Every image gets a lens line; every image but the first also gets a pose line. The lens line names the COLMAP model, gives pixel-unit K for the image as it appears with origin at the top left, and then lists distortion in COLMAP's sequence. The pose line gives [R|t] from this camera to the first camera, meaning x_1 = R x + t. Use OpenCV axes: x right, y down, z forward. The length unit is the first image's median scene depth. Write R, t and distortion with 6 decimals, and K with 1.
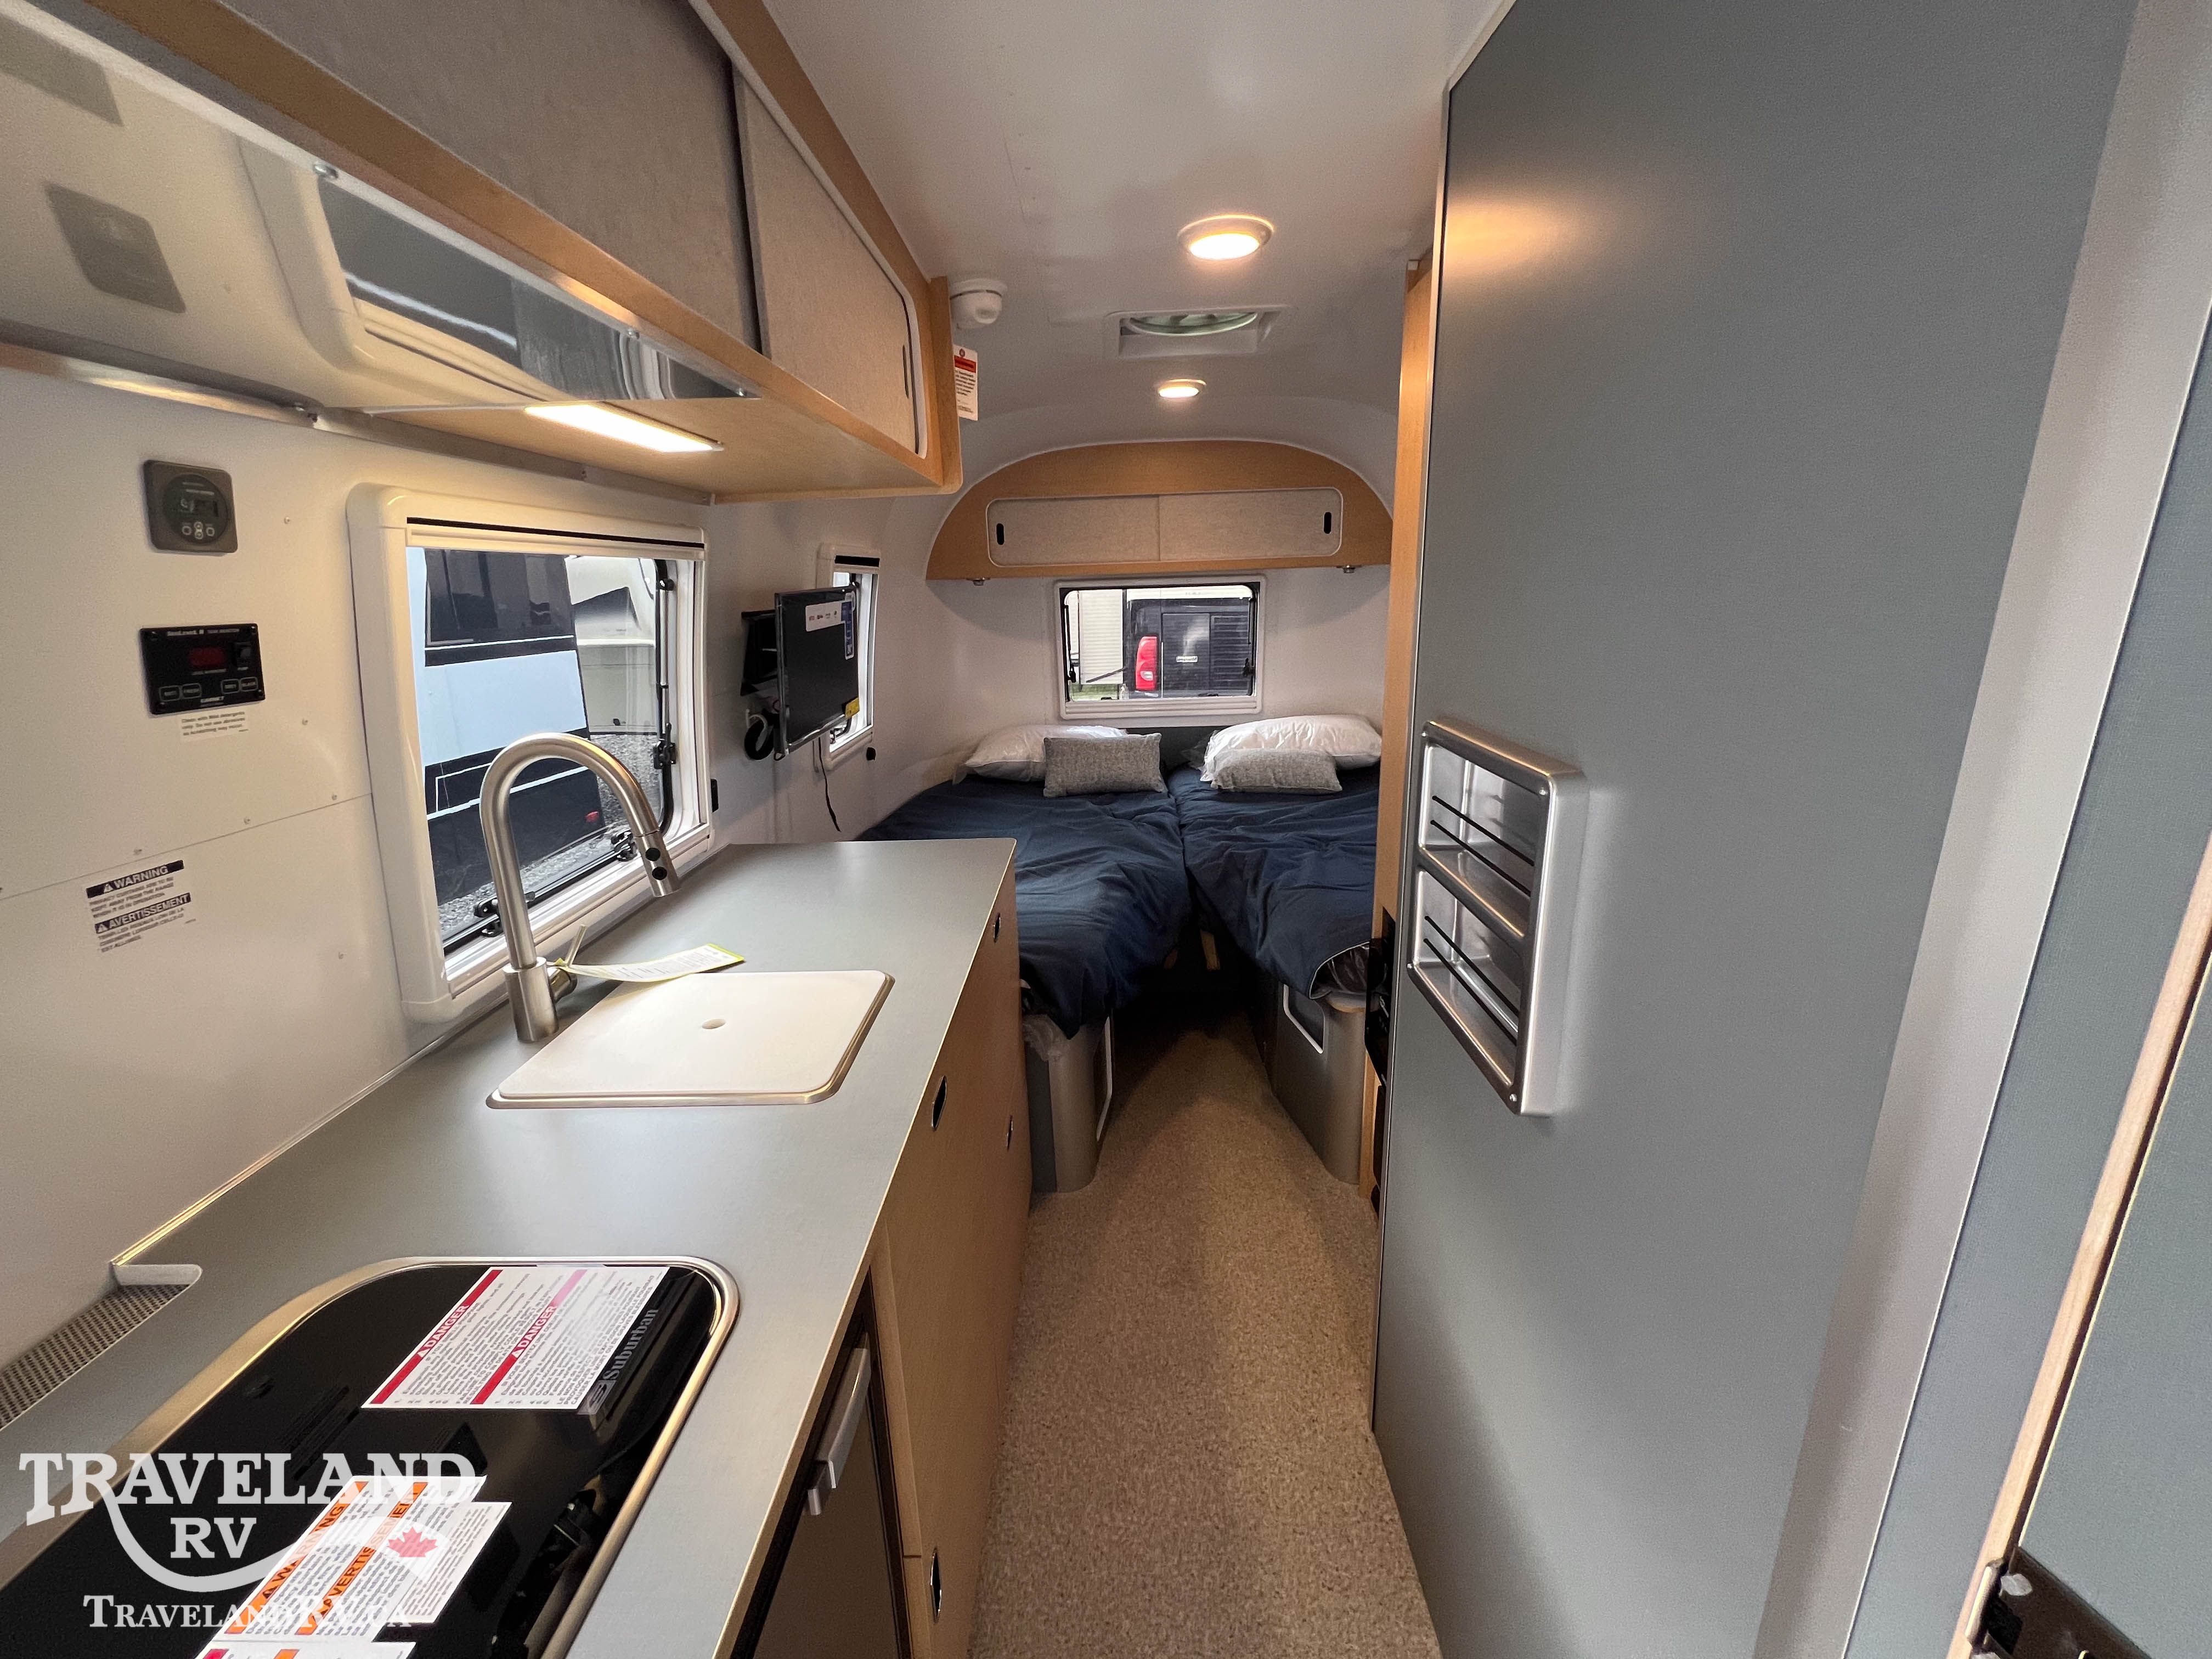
lens RADIAL K [[880.7, 0, 1098.1], [0, 880.7, 833.0], [0, 0, 1]] dist [-0.000188, -0.000323]
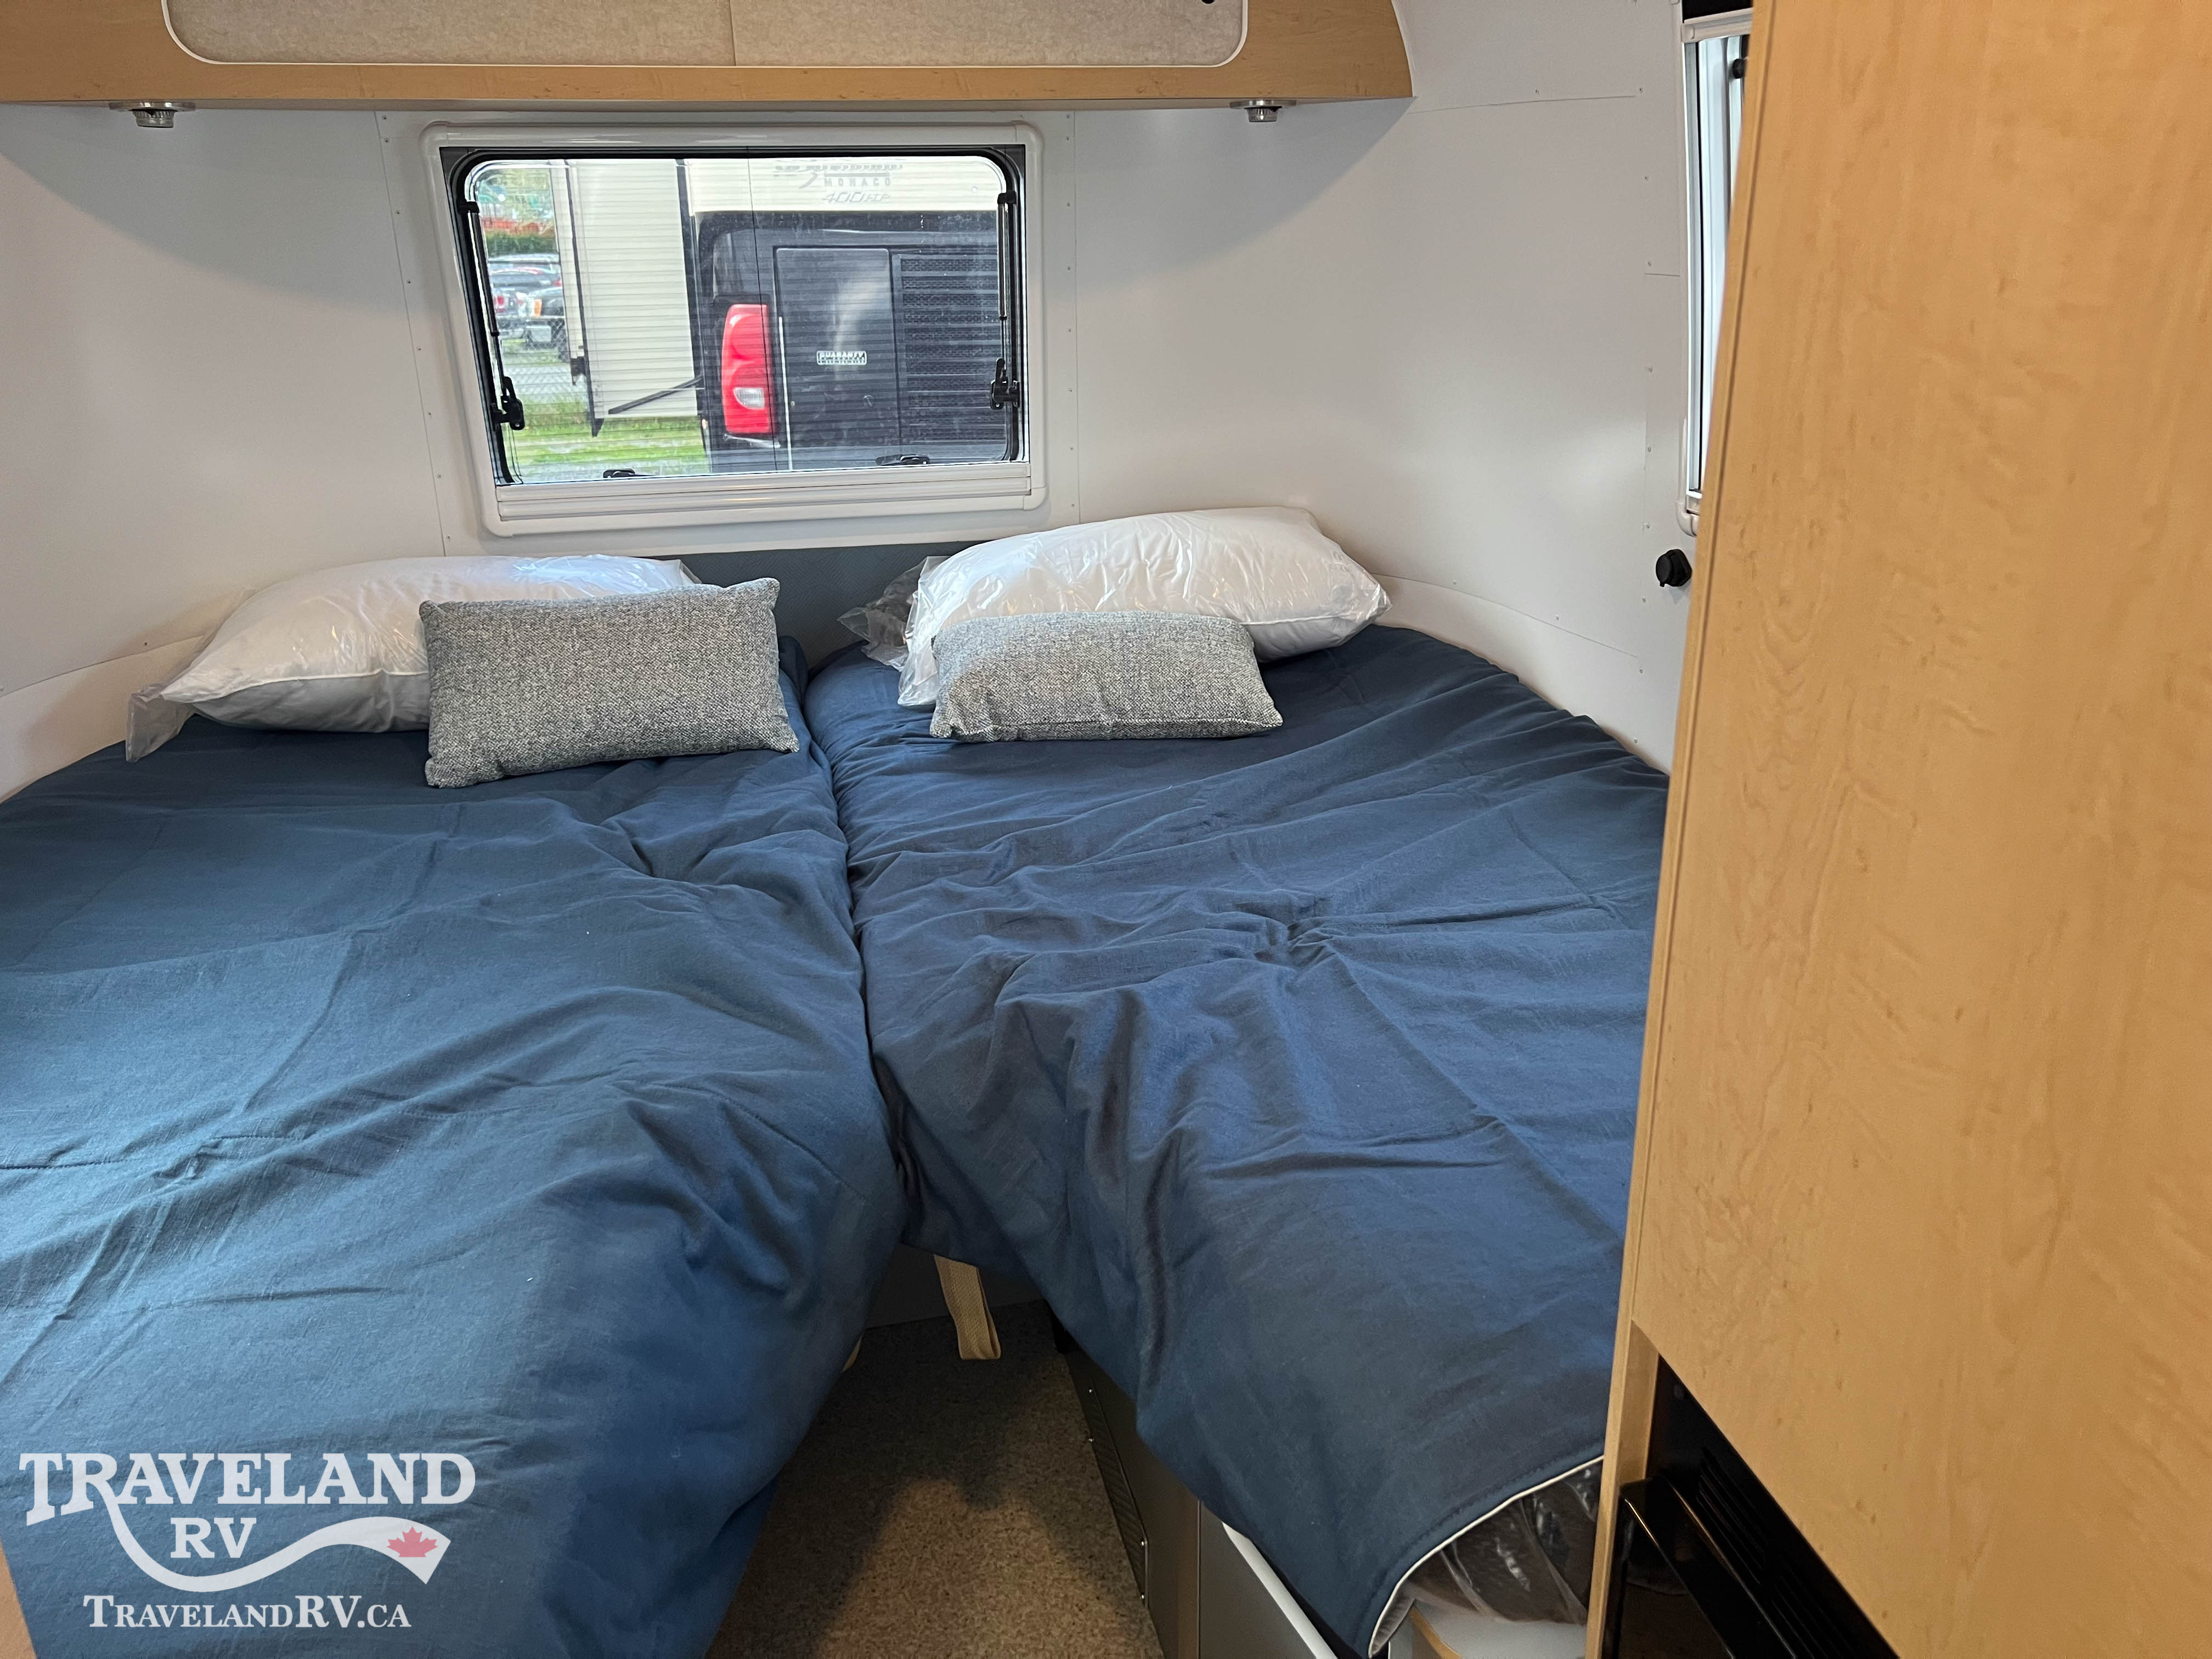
lens RADIAL K [[1658.0, 0, 1117.9], [0, 1658.0, 811.1], [0, 0, 1]] dist [0.051219, -0.057550]
pose [[0.967944, -0.070680, 0.241017, 0.065612], [0.053156, 0.995499, 0.078460, -0.117596], [-0.245478, -0.063134, 0.967344, 0.572438]]
